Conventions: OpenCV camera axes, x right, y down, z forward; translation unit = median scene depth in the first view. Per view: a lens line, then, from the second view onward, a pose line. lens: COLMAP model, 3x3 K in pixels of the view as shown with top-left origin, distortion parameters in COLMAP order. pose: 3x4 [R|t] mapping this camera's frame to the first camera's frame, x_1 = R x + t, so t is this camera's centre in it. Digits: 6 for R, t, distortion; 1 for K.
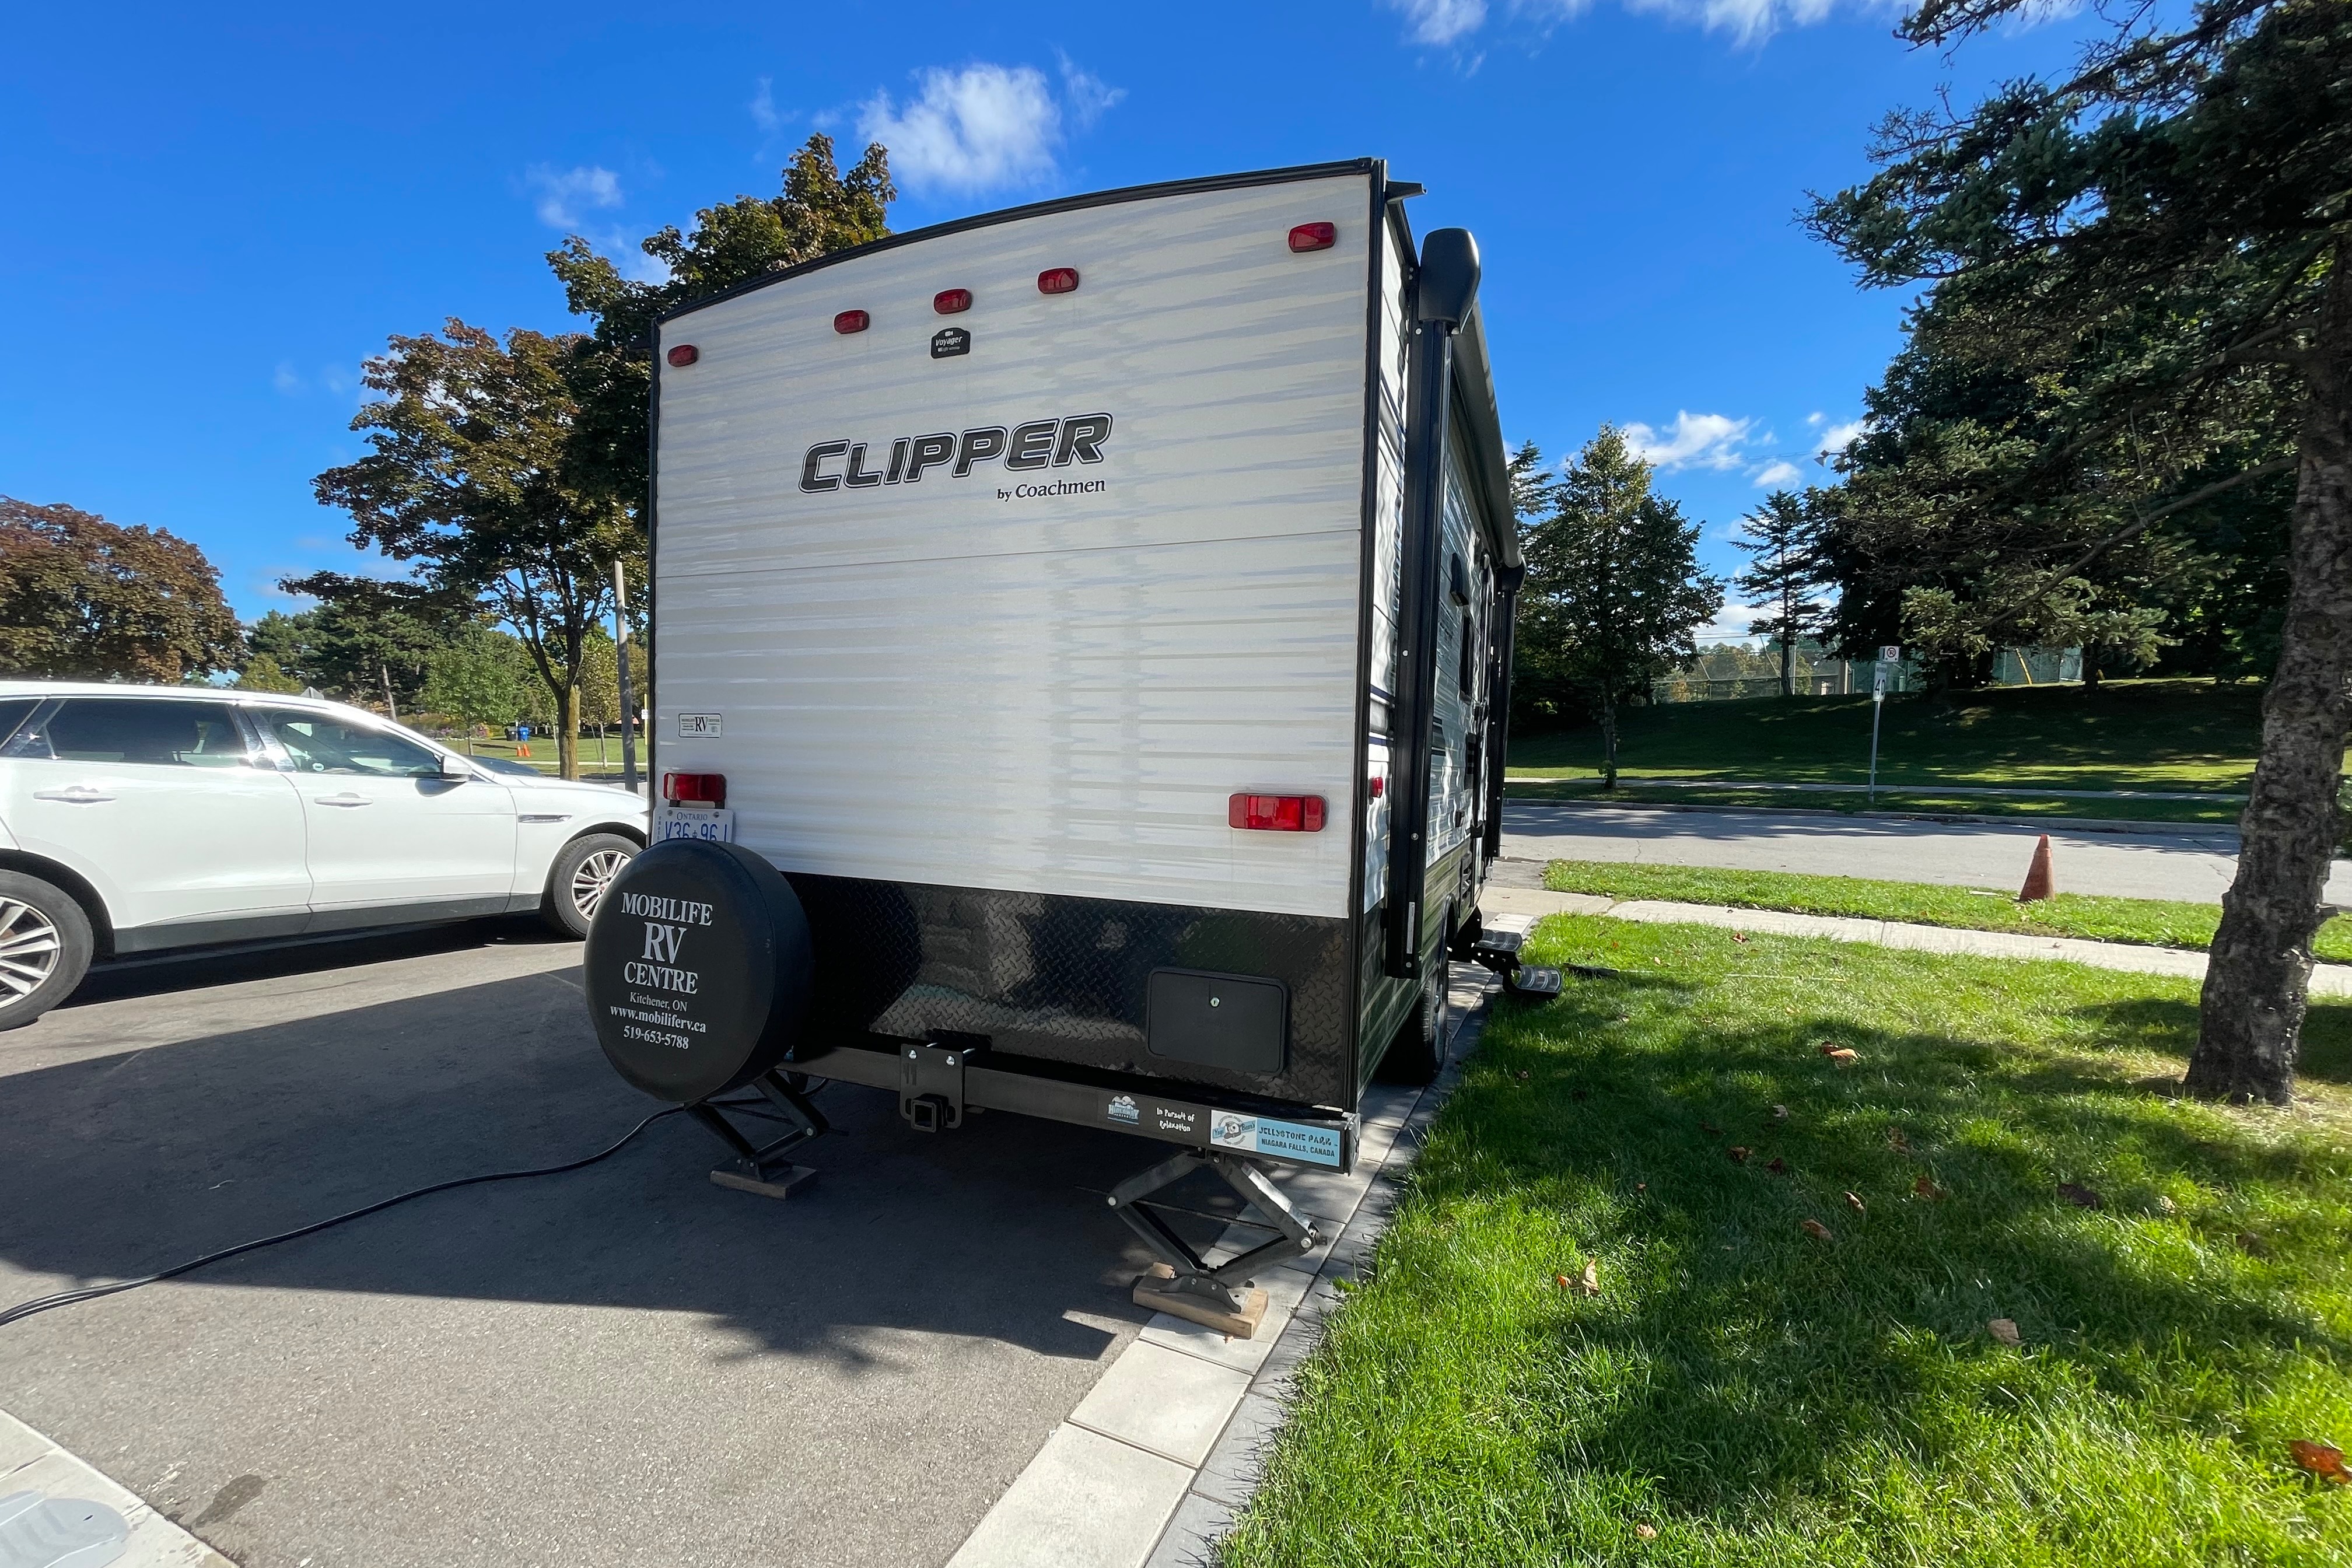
lens RADIAL K [[932.0, 0, 1176.0], [0, 932.0, 789.3], [0, 0, 1]] dist [-0.000226, -0.000401]
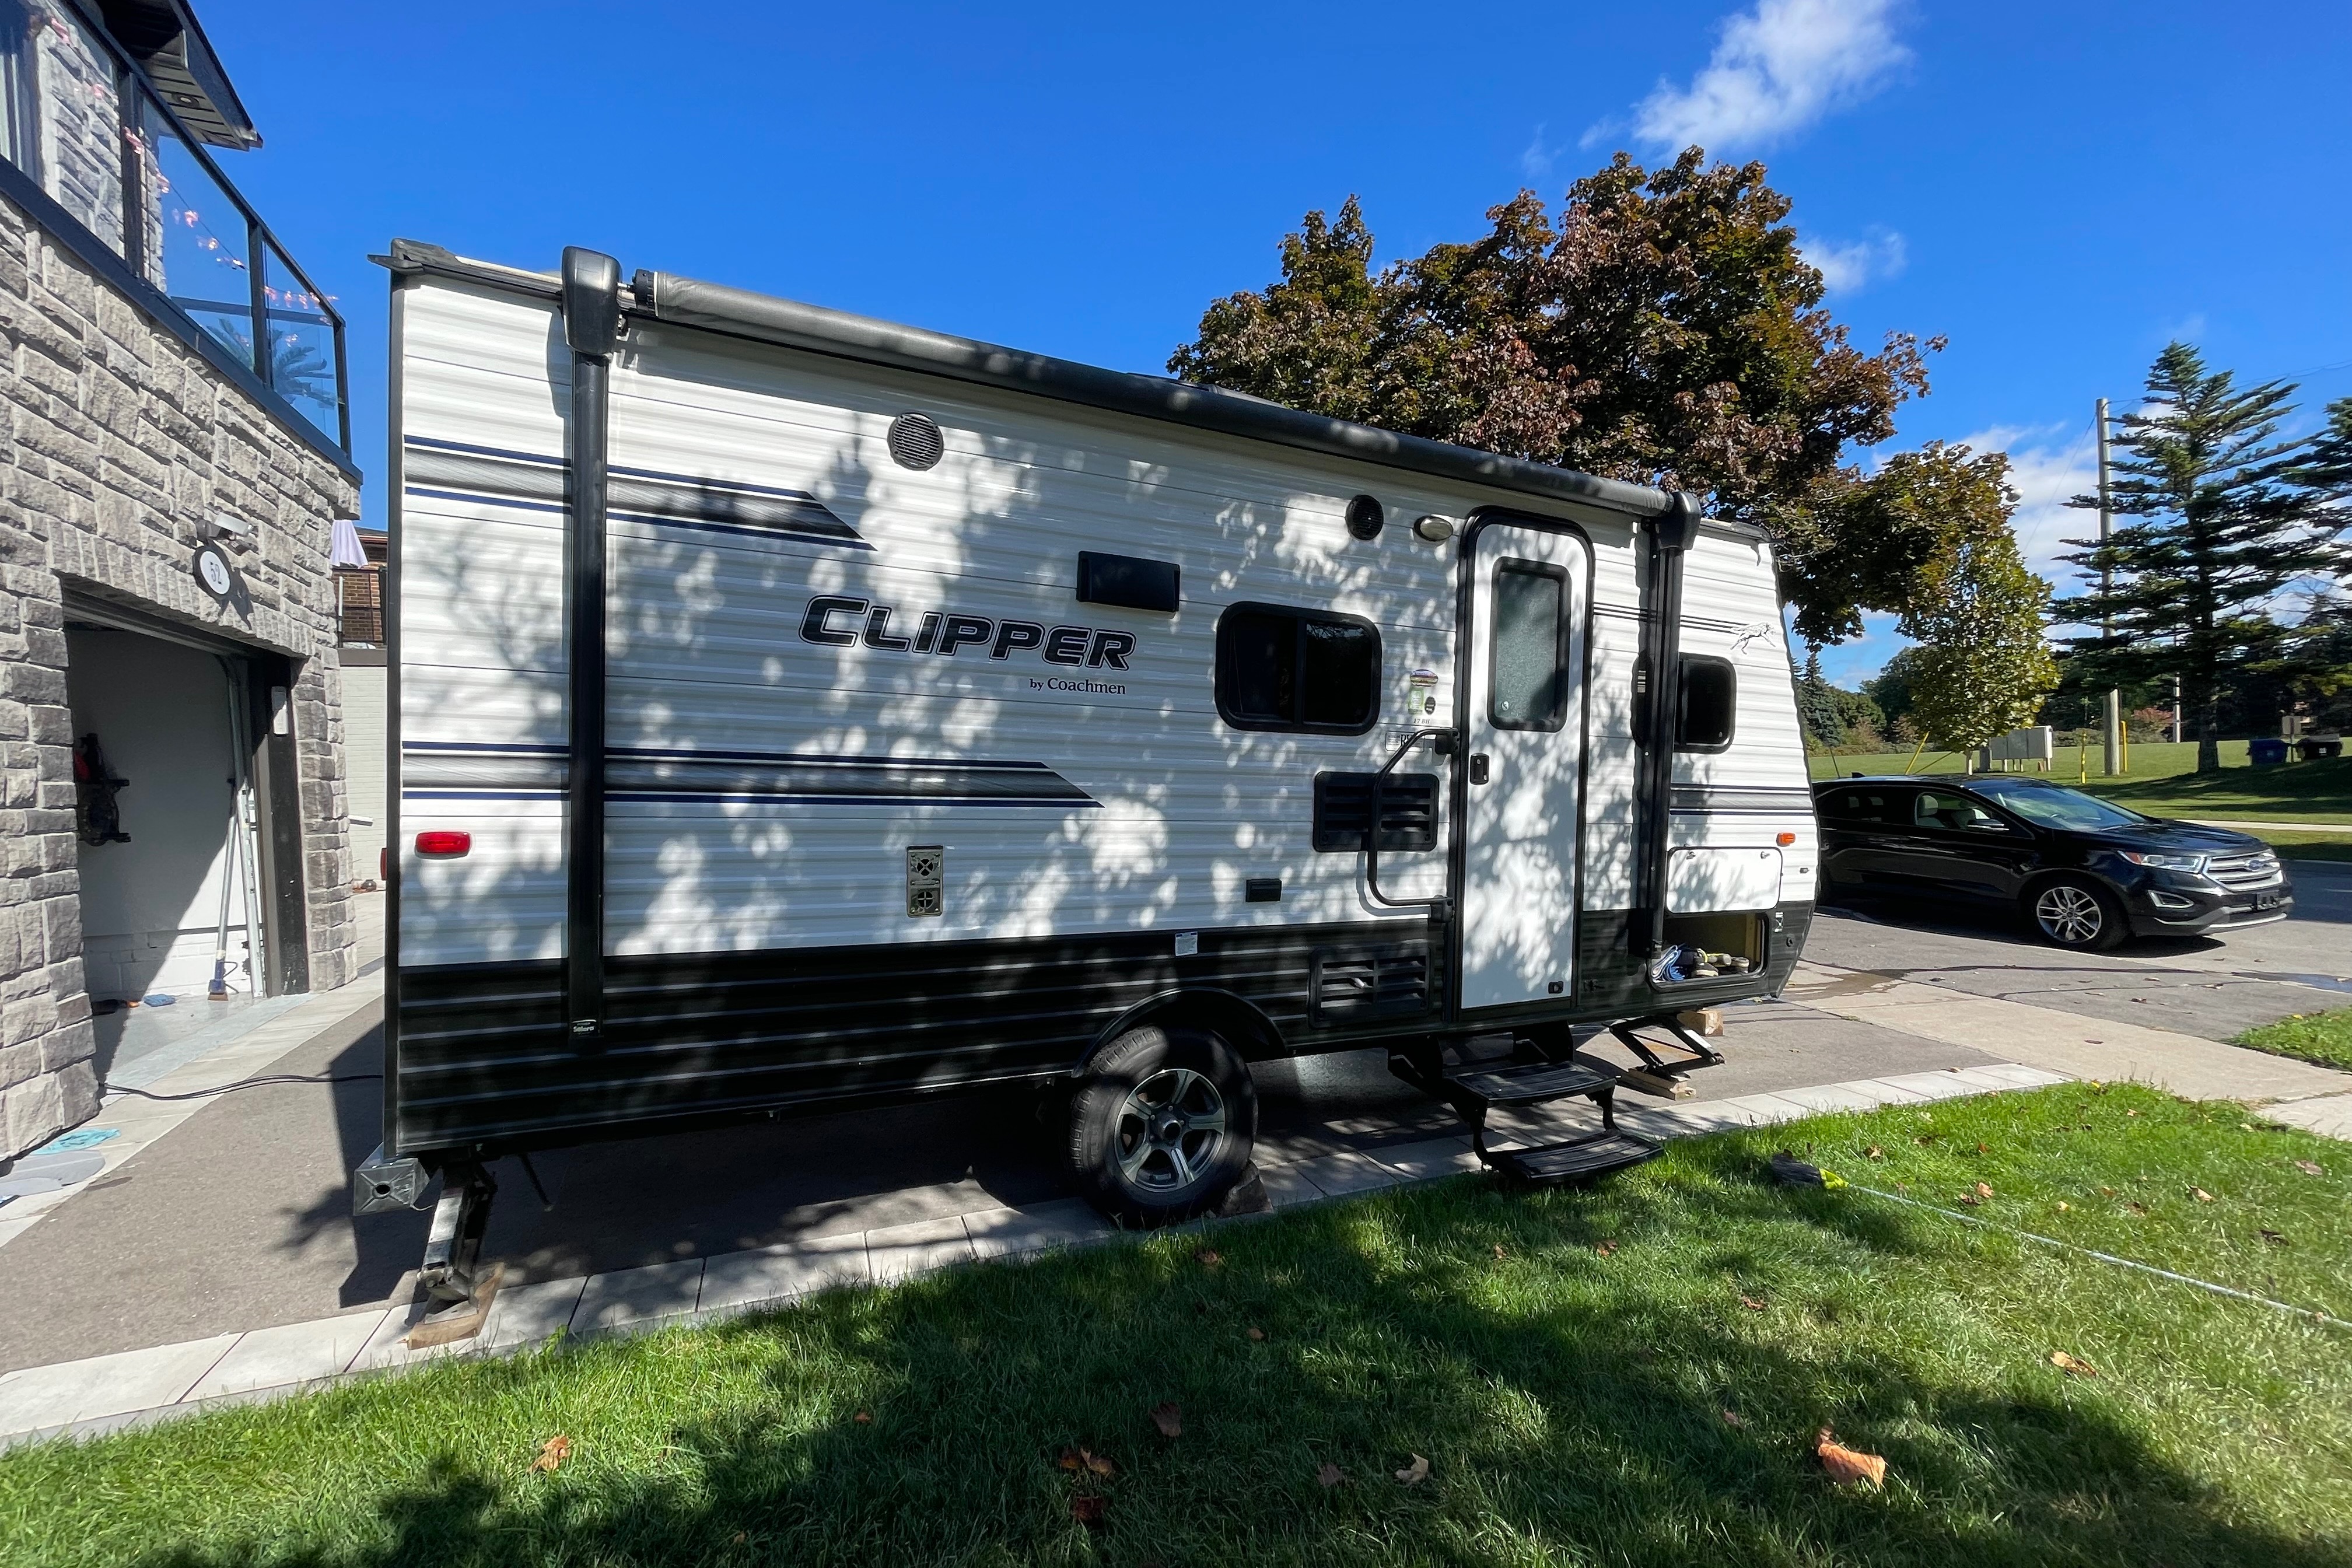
lens RADIAL K [[932.0, 0, 1168.9], [0, 932.0, 793.0], [0, 0, 1]] dist [-0.000226, -0.000401]
pose [[0.733731, 0.004751, -0.679423, 0.885078], [-0.025991, 0.999440, -0.021079, -0.033162], [0.678942, 0.033125, 0.733444, 0.475955]]
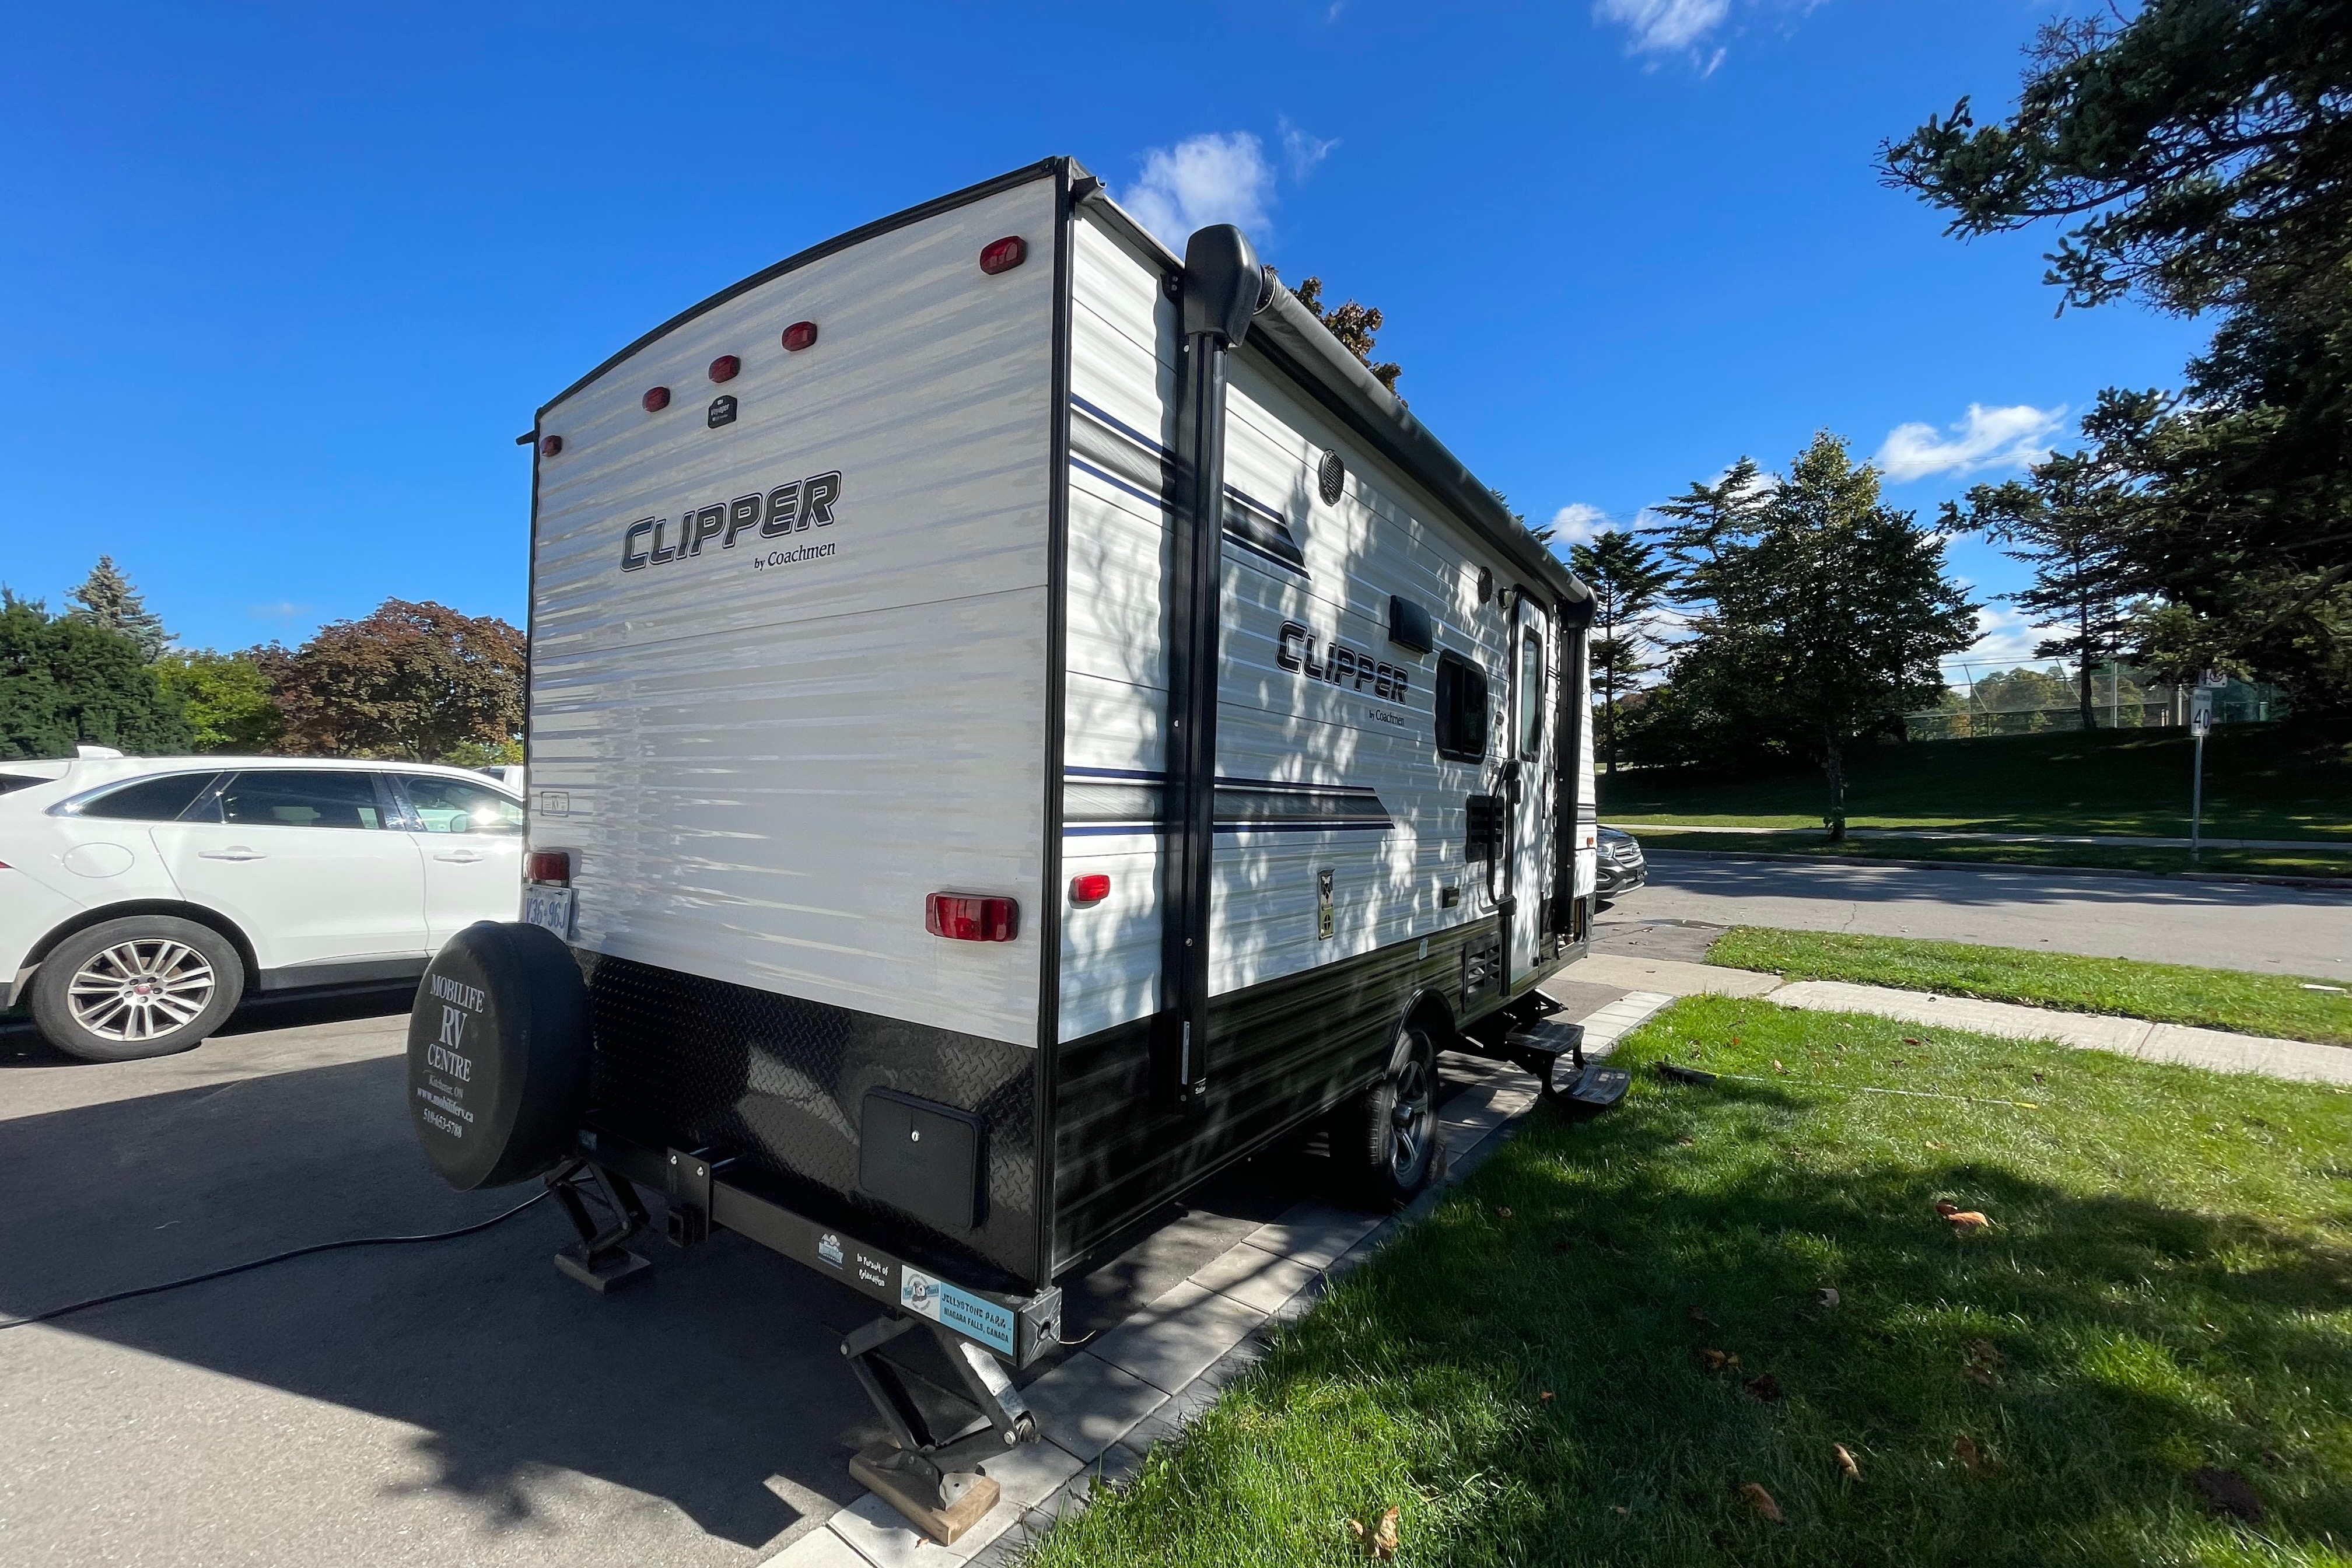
lens RADIAL K [[932.0, 0, 1182.8], [0, 932.0, 791.2], [0, 0, 1]] dist [-0.000226, -0.000401]
pose [[0.977903, -0.004553, -0.209010, 0.284637], [-0.004809, 0.999008, -0.044262, -0.031891], [0.209004, 0.044289, 0.976911, 0.120726]]
